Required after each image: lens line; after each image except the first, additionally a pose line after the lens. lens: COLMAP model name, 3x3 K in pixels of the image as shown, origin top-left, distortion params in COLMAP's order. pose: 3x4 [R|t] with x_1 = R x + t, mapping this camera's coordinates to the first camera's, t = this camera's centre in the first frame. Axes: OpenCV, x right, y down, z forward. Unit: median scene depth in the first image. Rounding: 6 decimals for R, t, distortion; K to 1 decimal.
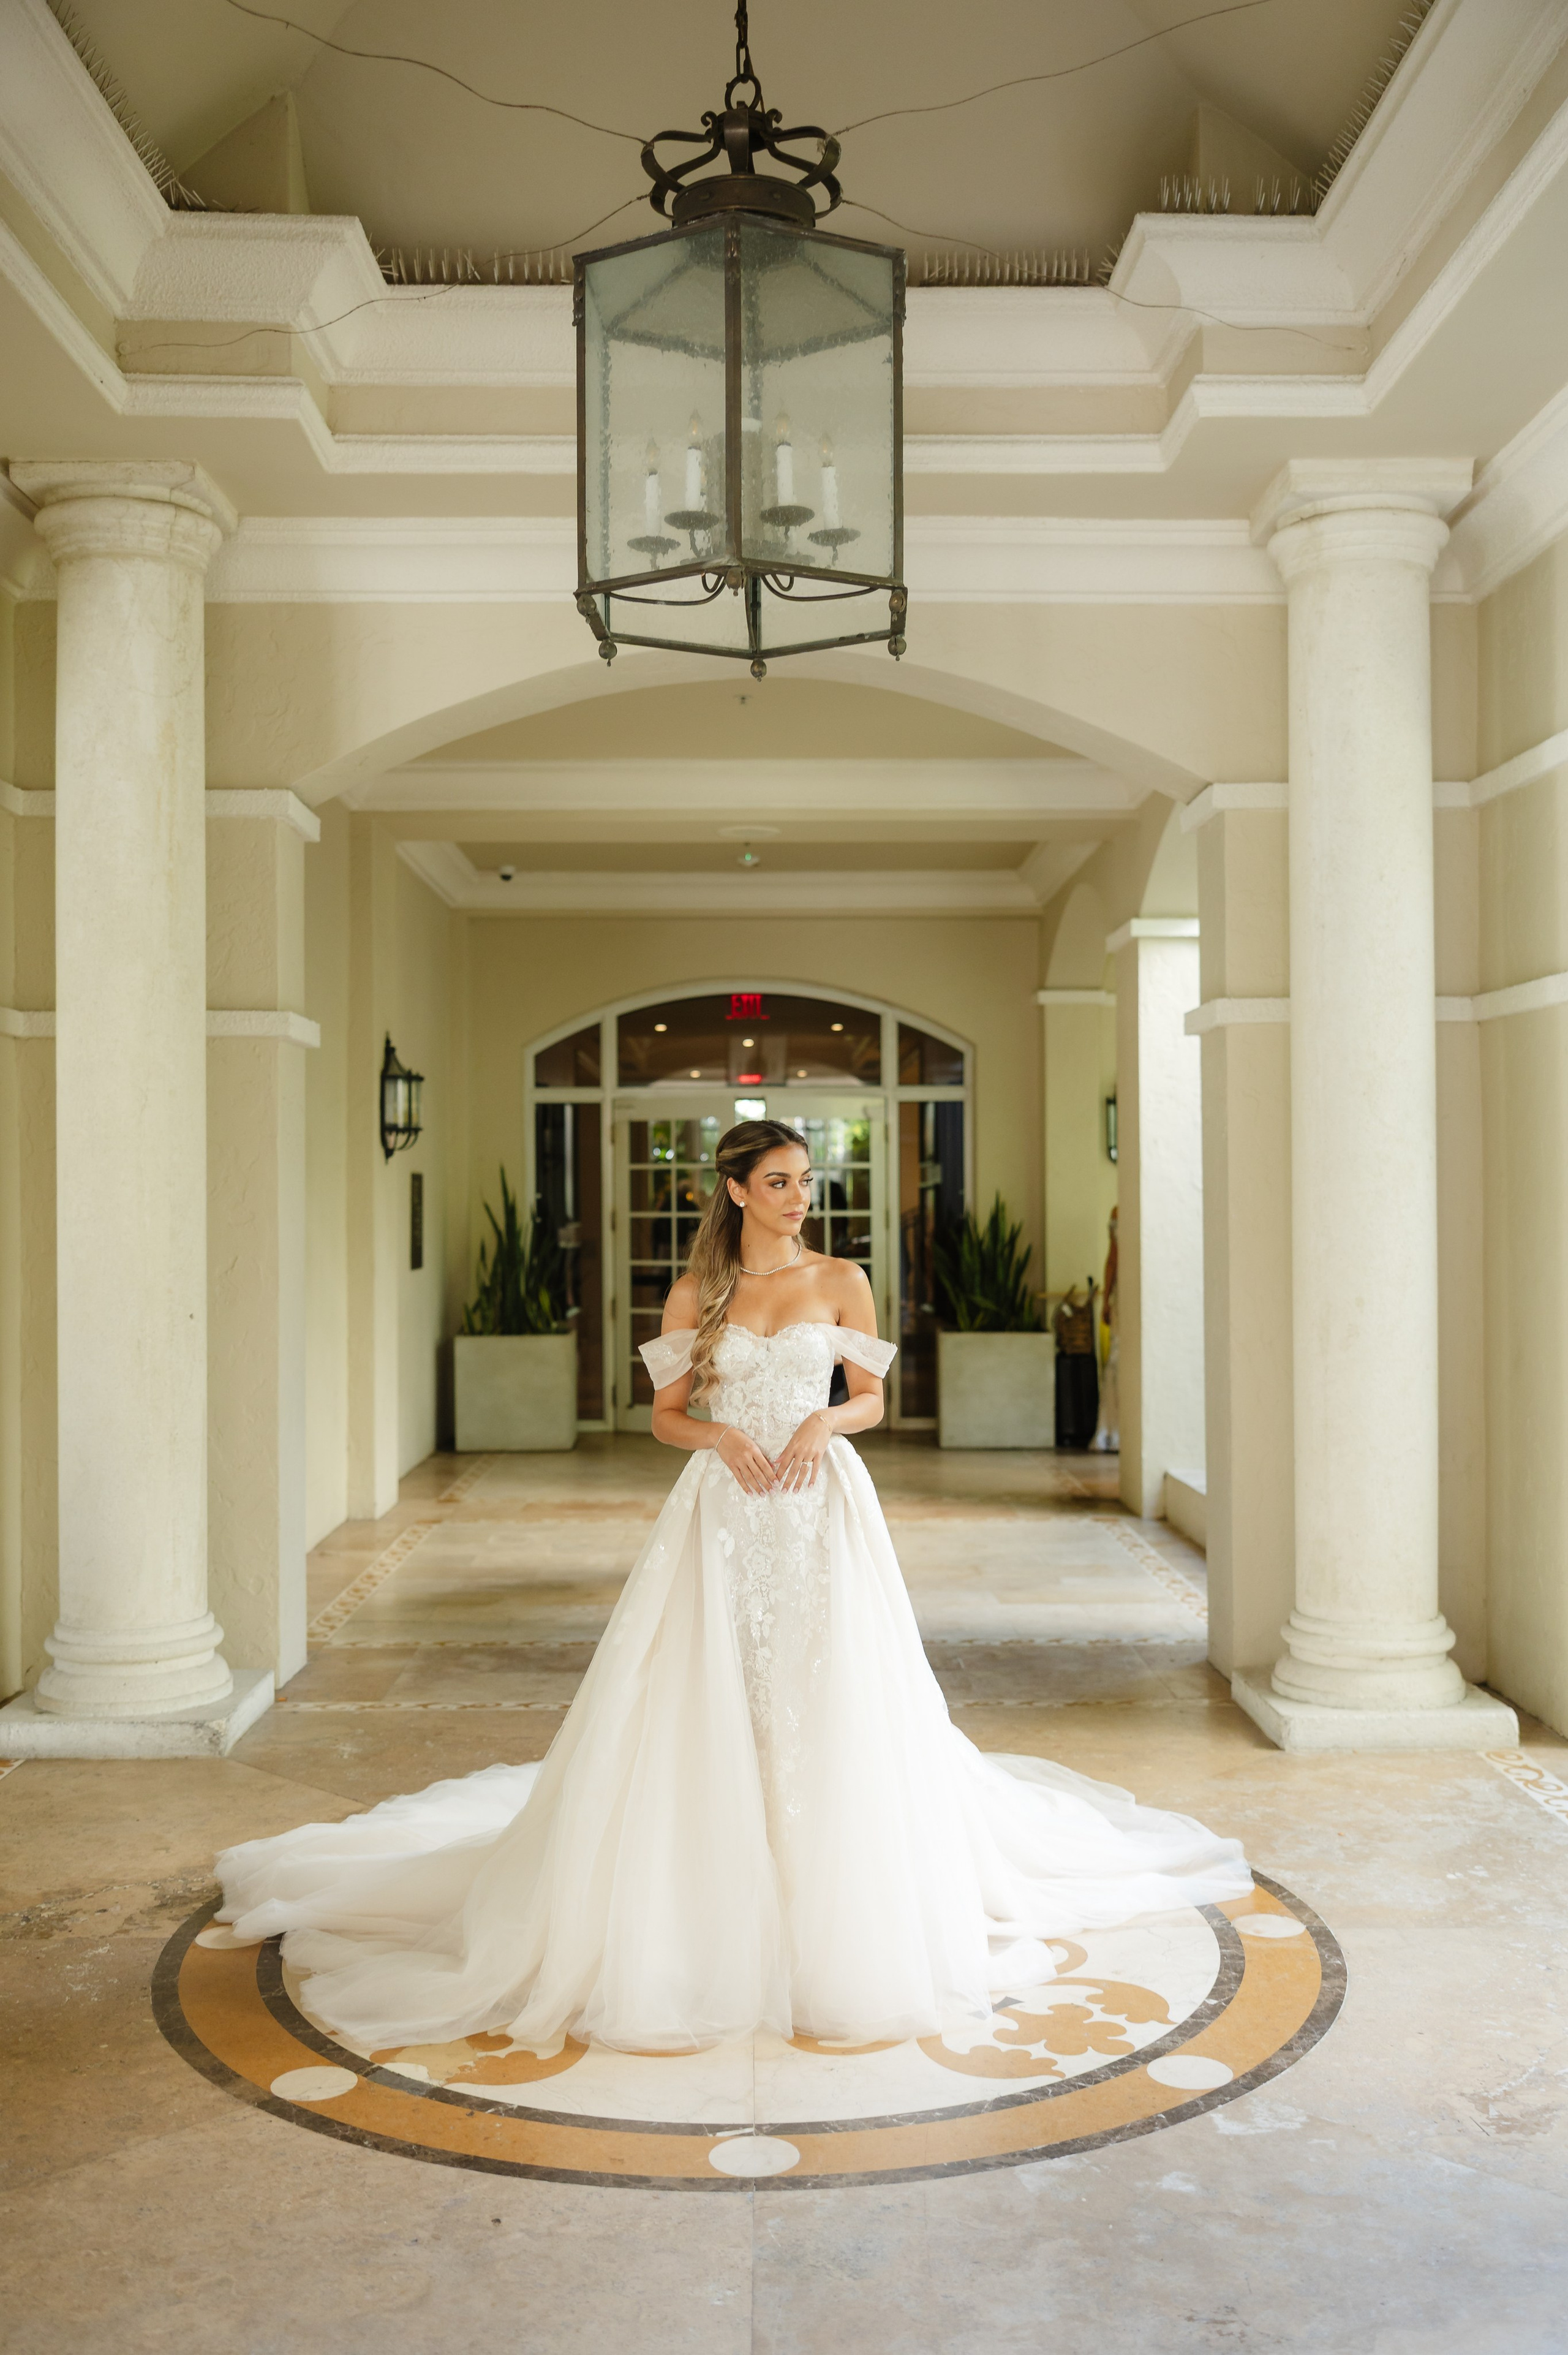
lens RADIAL K [[2309.6, 0, 784.0], [0, 2309.6, 1177.5], [0, 0, 1]] dist [0.001273, 0.000598]
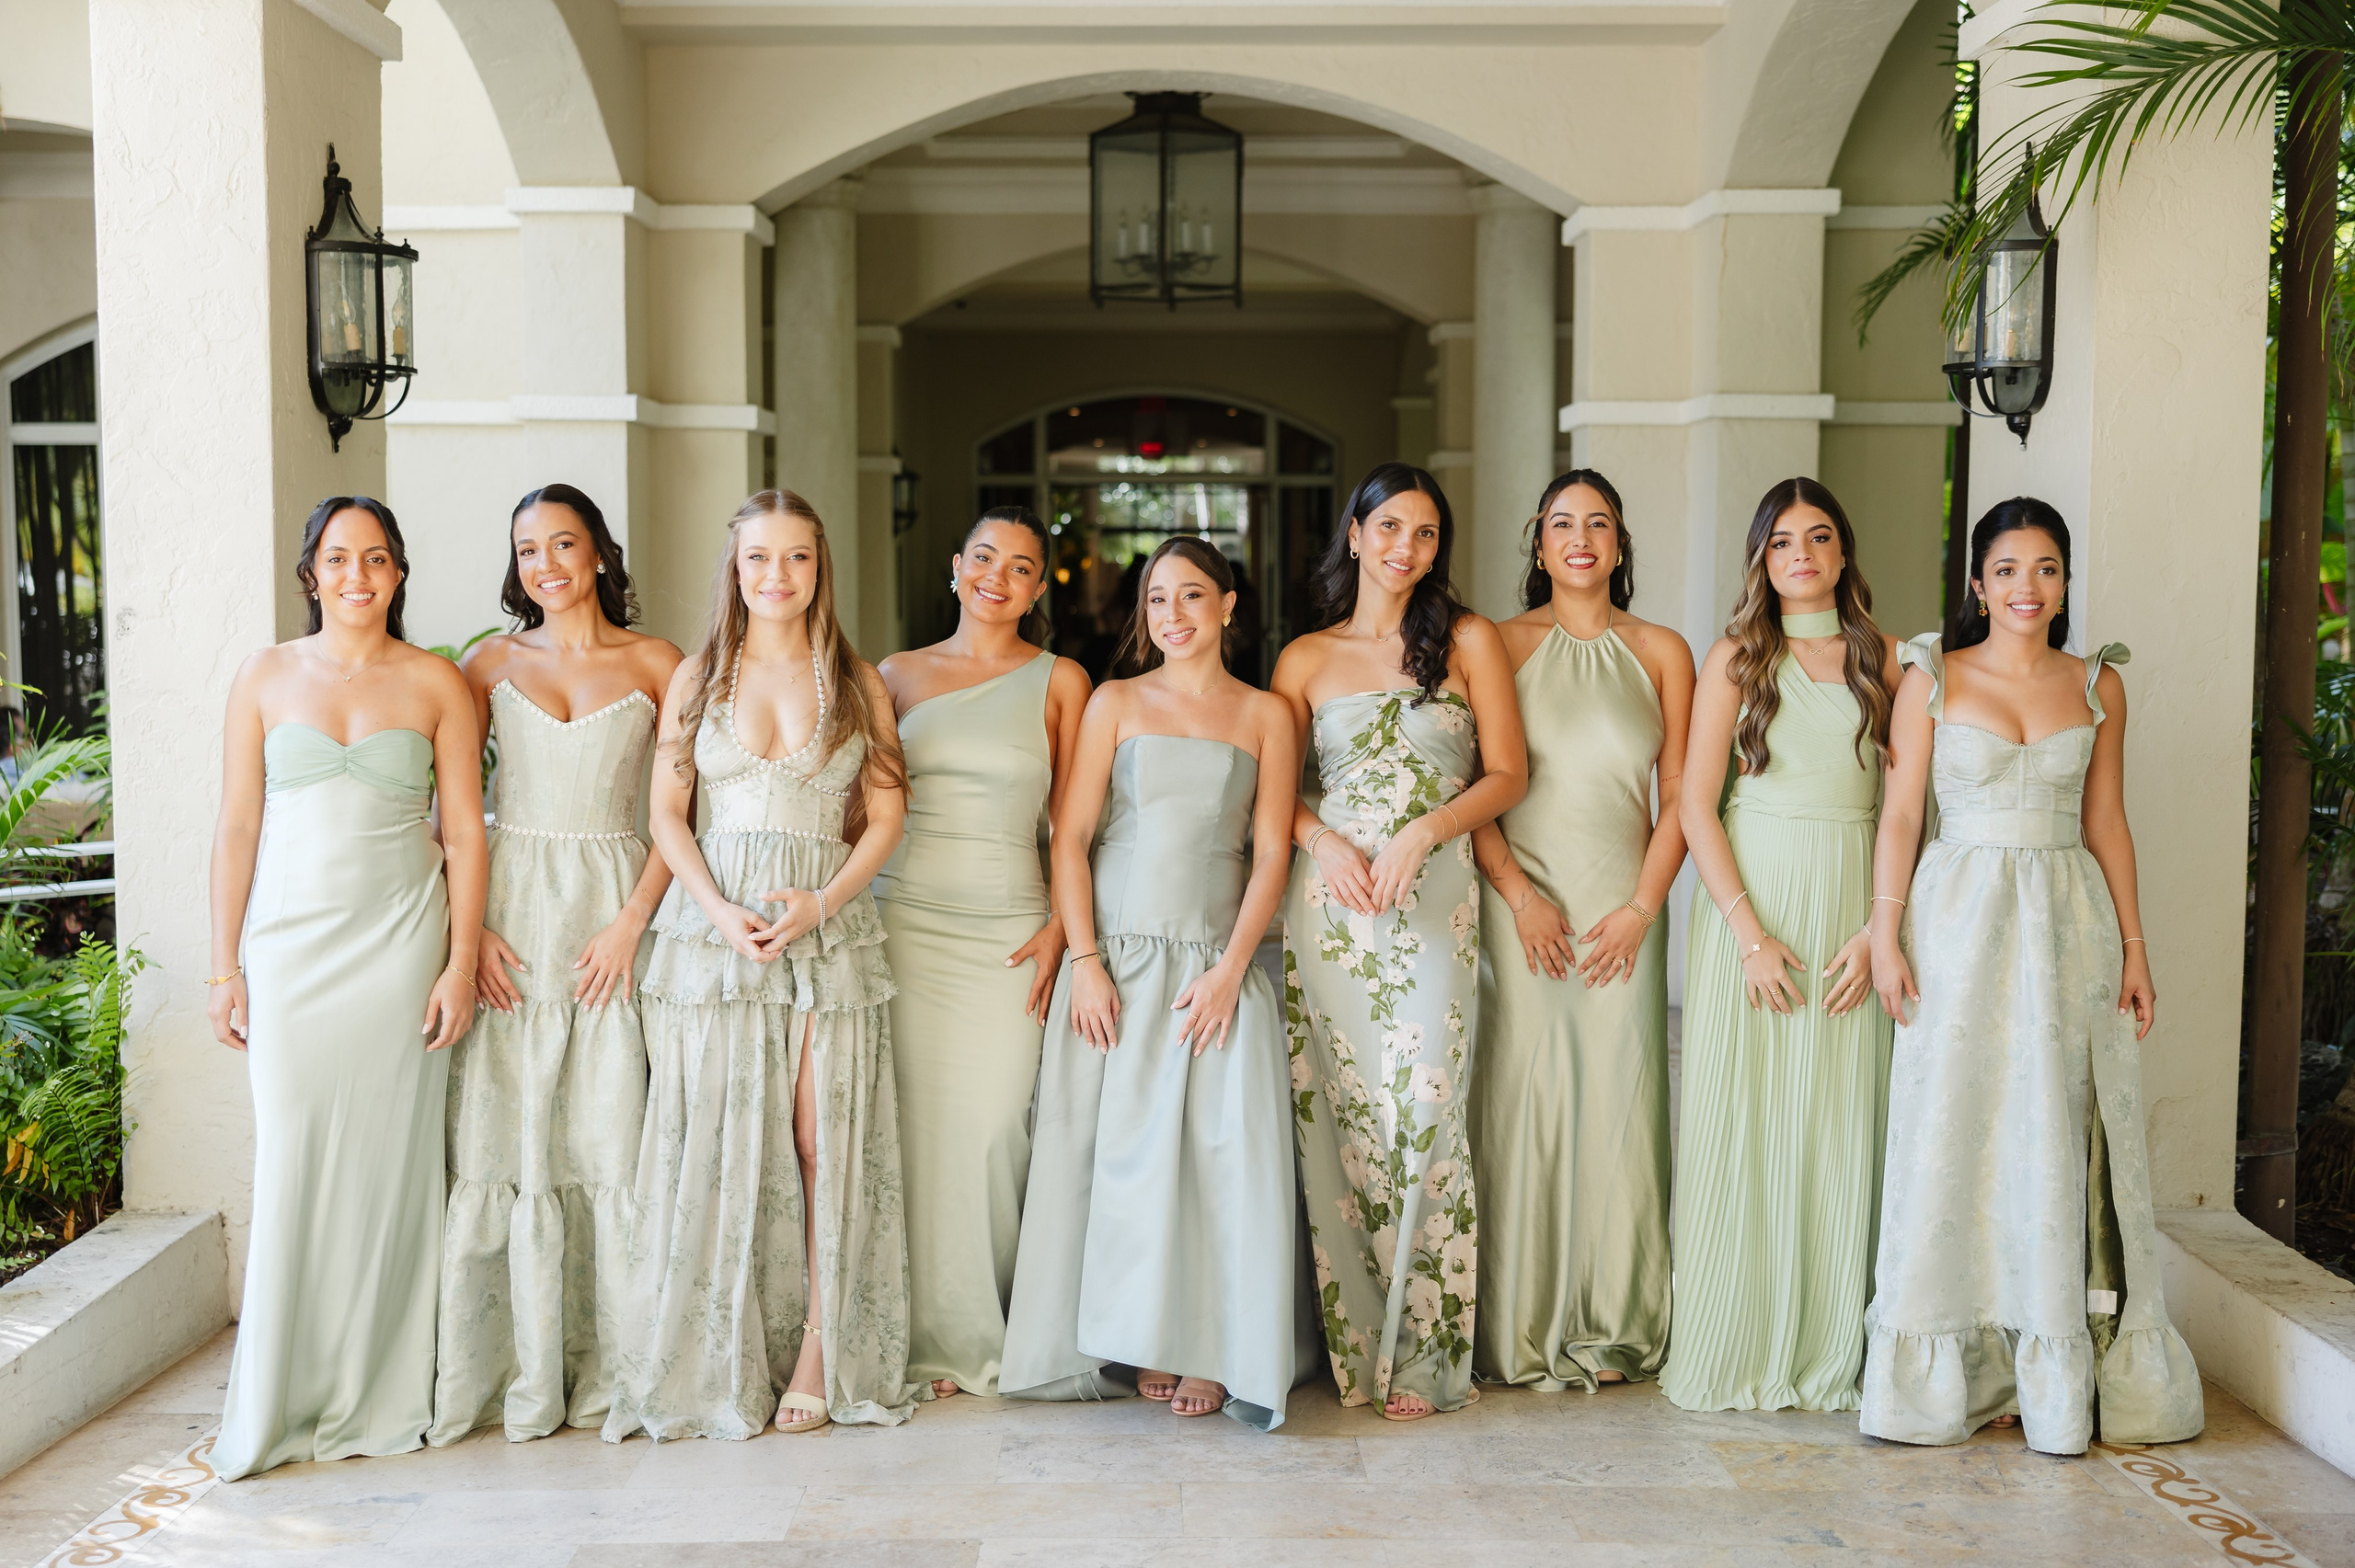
lens RADIAL K [[2807.2, 0, 1177.5], [0, 2807.2, 784.0], [0, 0, 1]] dist [1.042736, 0.001372]
pose [[0.999922, 0.012277, -0.002211, 0.001321], [-0.012030, 0.995934, 0.089278, -0.011052], [0.003298, -0.089245, 0.996004, -0.522807]]
